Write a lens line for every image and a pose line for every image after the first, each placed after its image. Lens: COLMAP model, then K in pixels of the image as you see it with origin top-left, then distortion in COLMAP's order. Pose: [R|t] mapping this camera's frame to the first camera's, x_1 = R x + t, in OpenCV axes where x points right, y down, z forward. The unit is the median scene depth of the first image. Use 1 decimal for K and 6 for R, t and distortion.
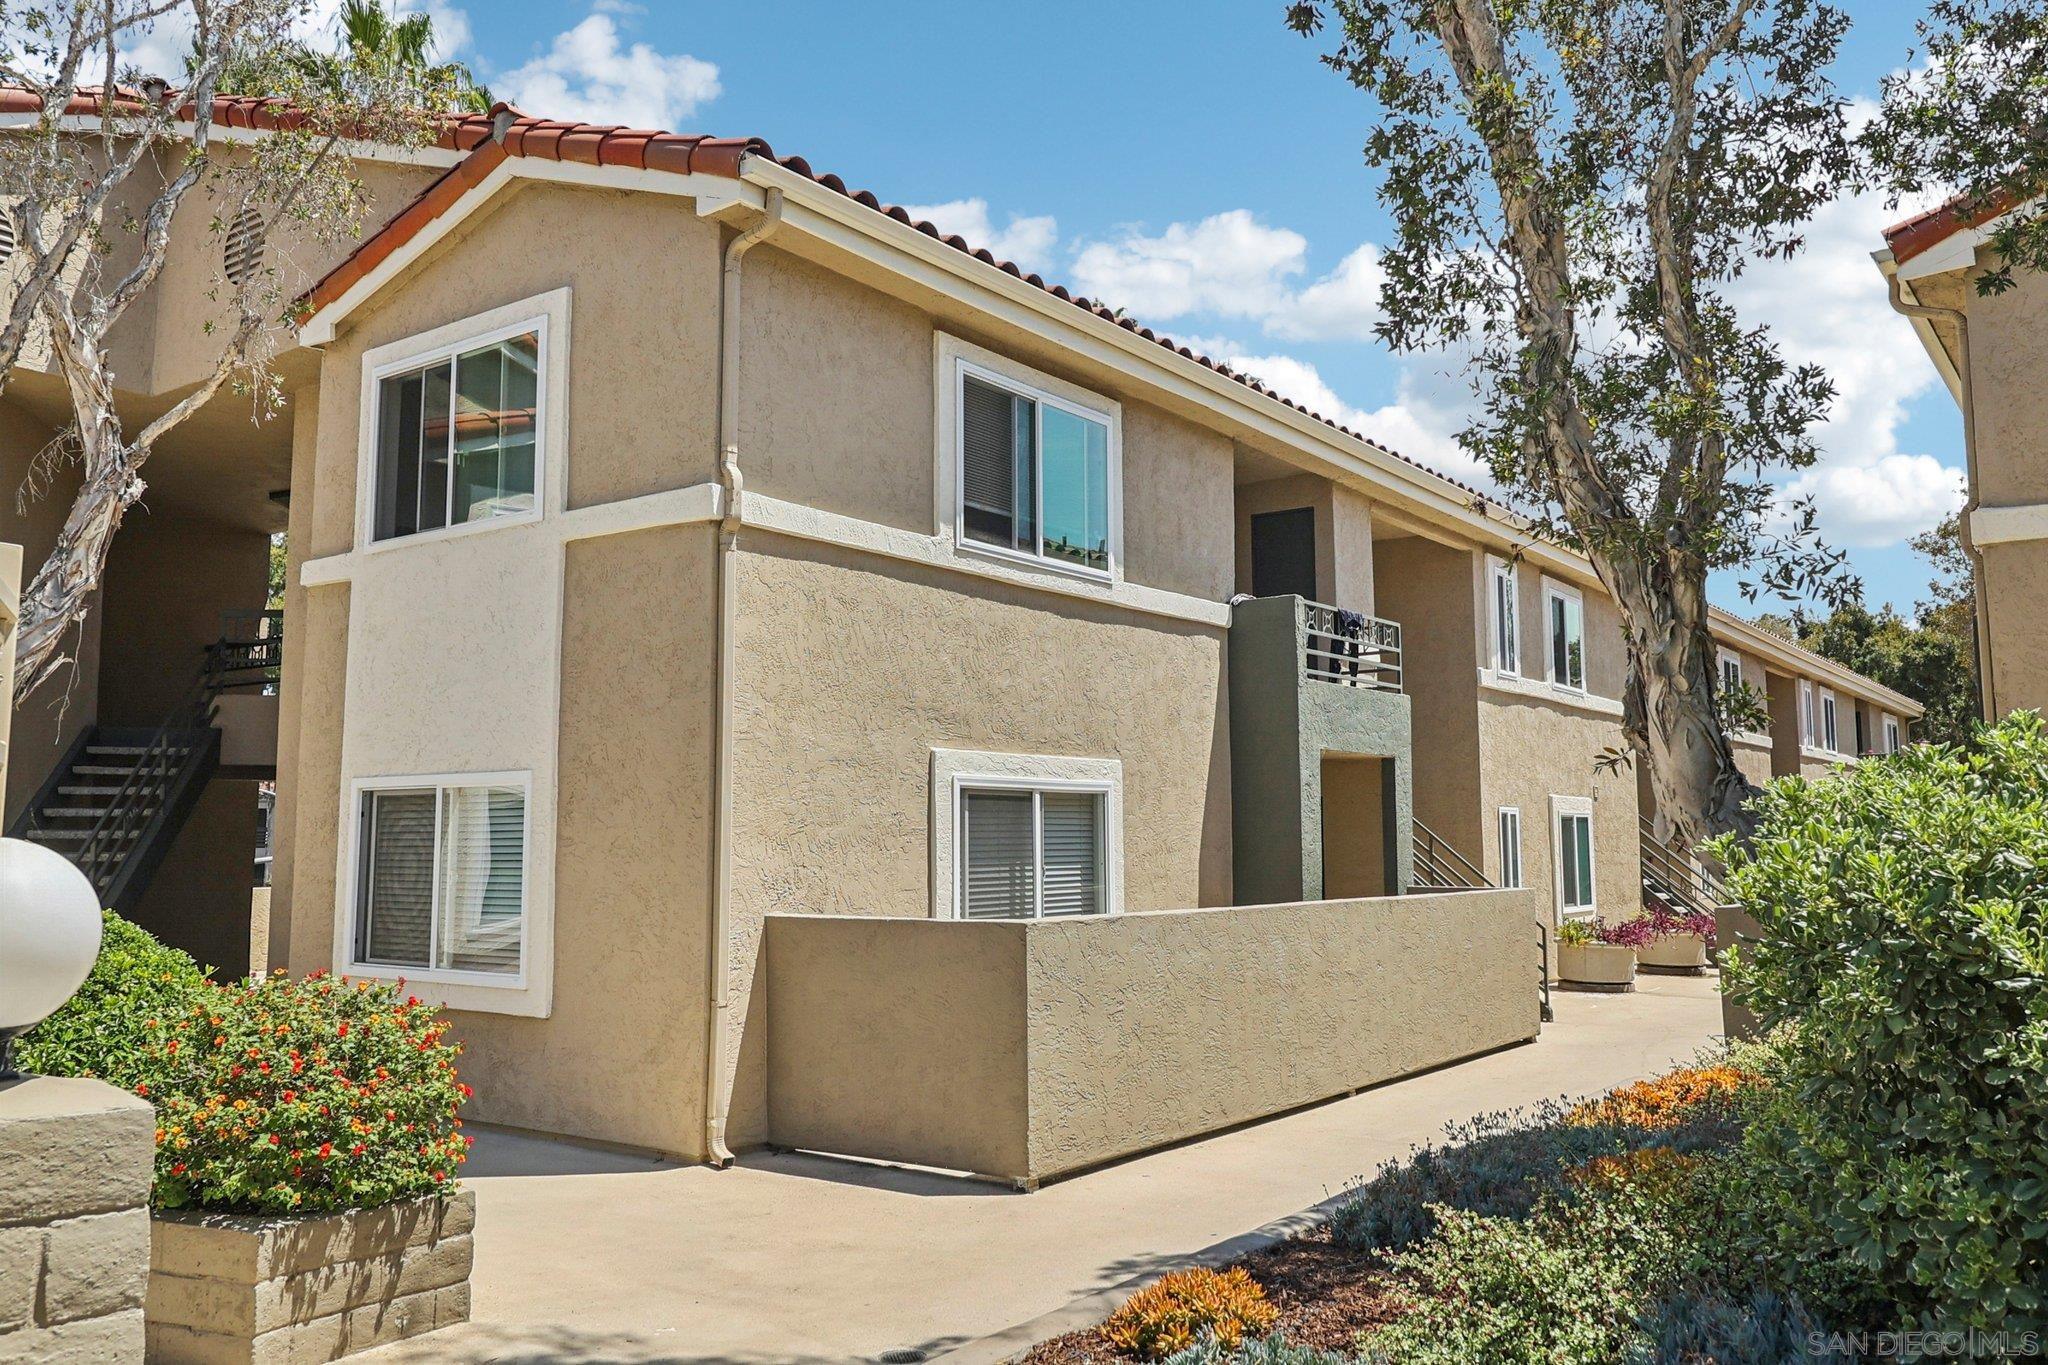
lens RADIAL K [[1596.3, 0, 1029.7], [0, 1596.3, 671.6], [0, 0, 1]] dist [-0.001030, 0.000678]
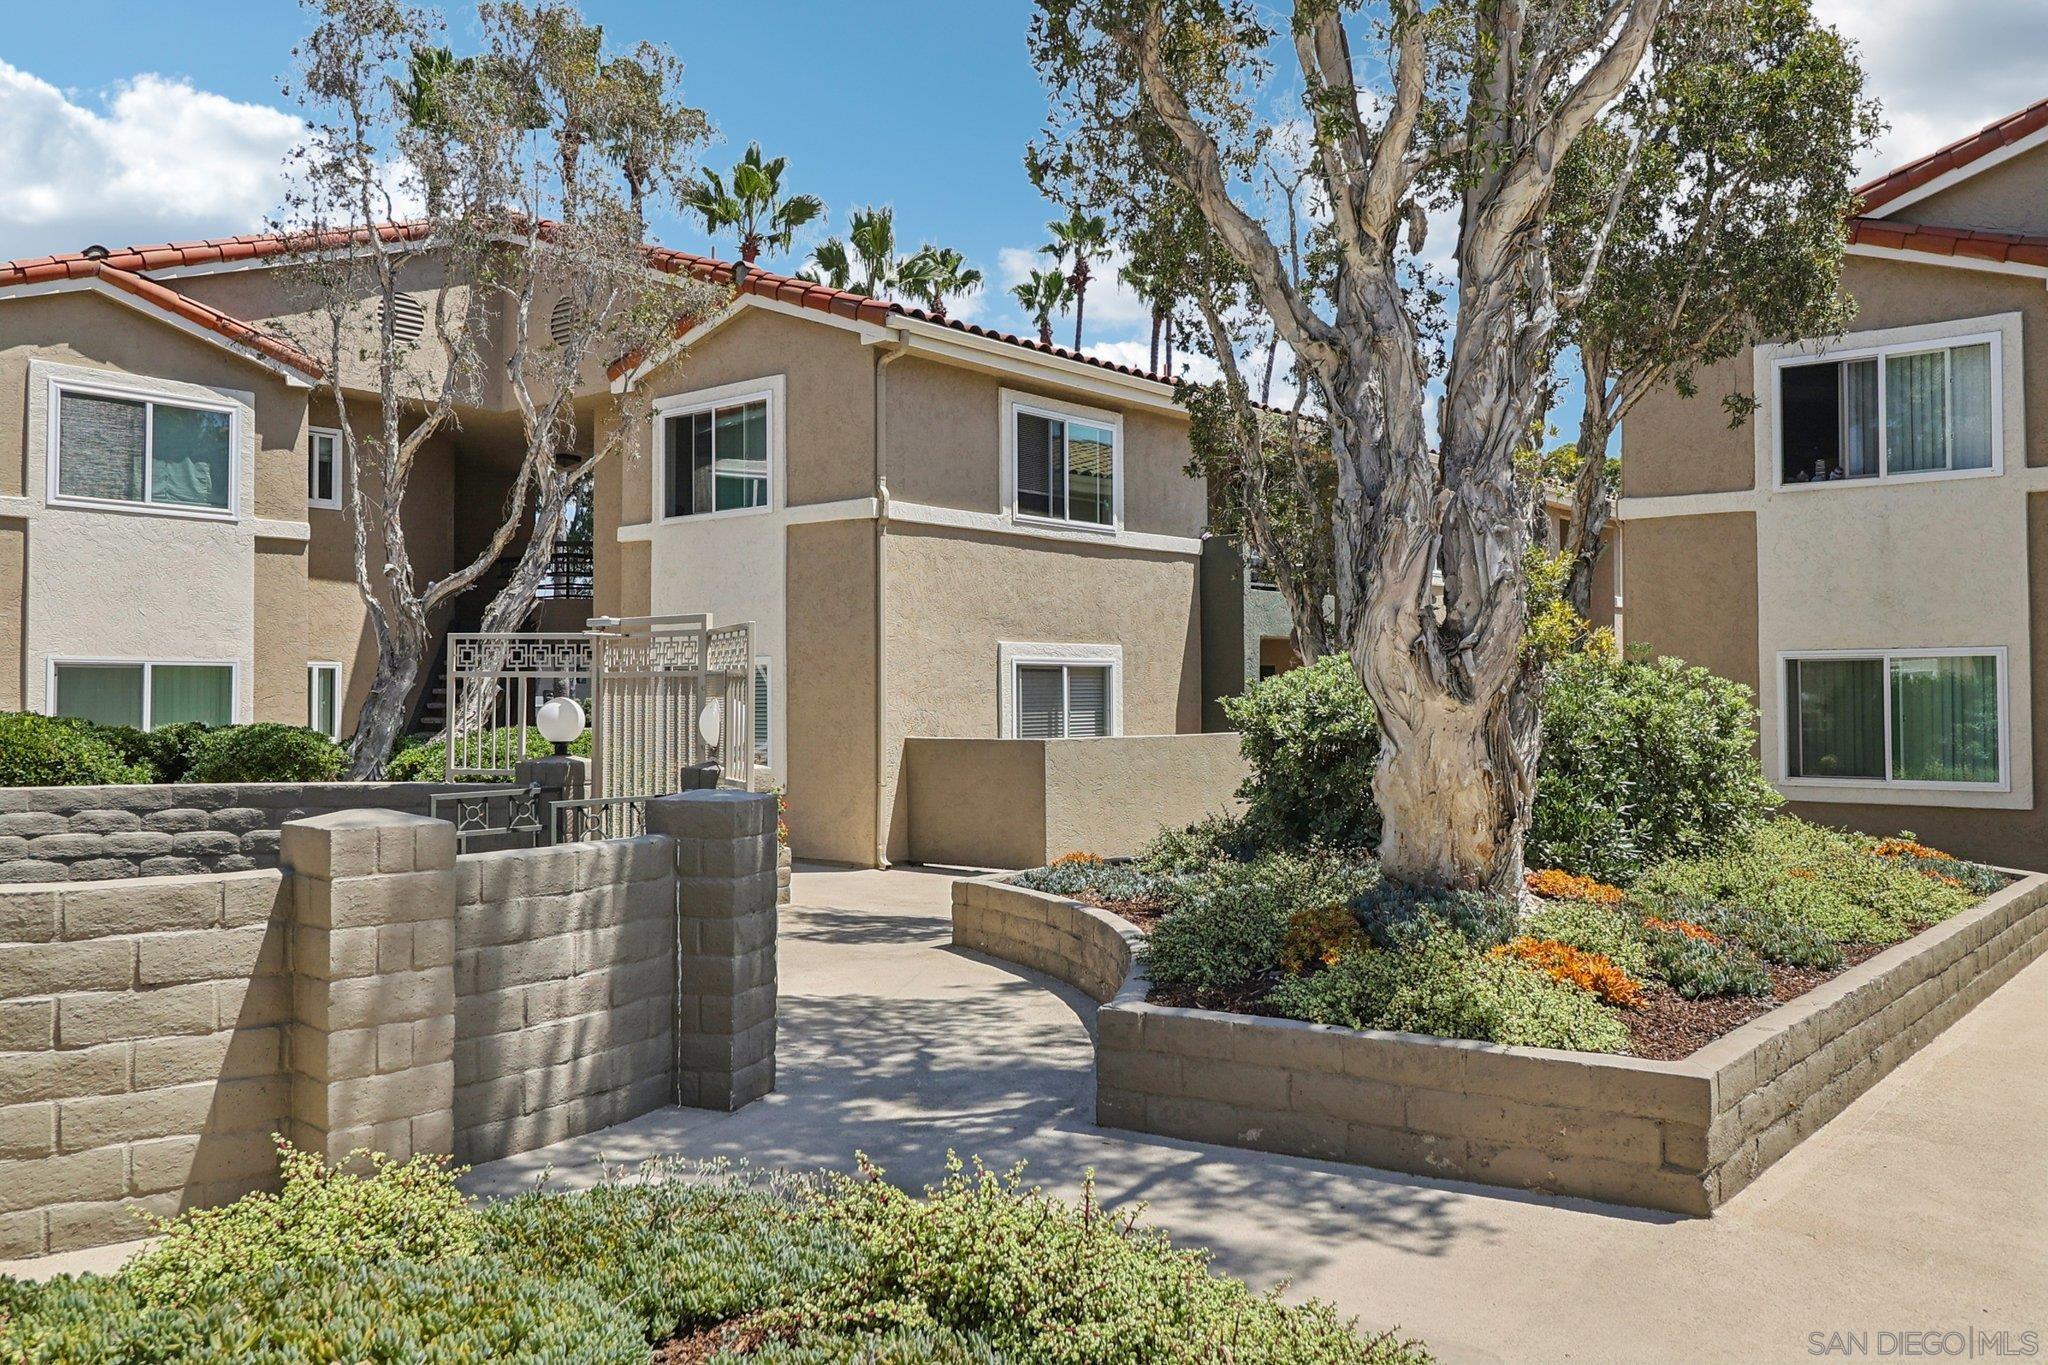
lens RADIAL K [[1596.3, 0, 1025.2], [0, 1596.3, 684.9], [0, 0, 1]] dist [-0.001030, 0.000678]
pose [[0.997826, -0.000455, -0.065895, 0.079972], [0.007030, 0.995005, 0.099579, -0.076727], [0.065521, -0.099825, 0.992845, -0.700656]]
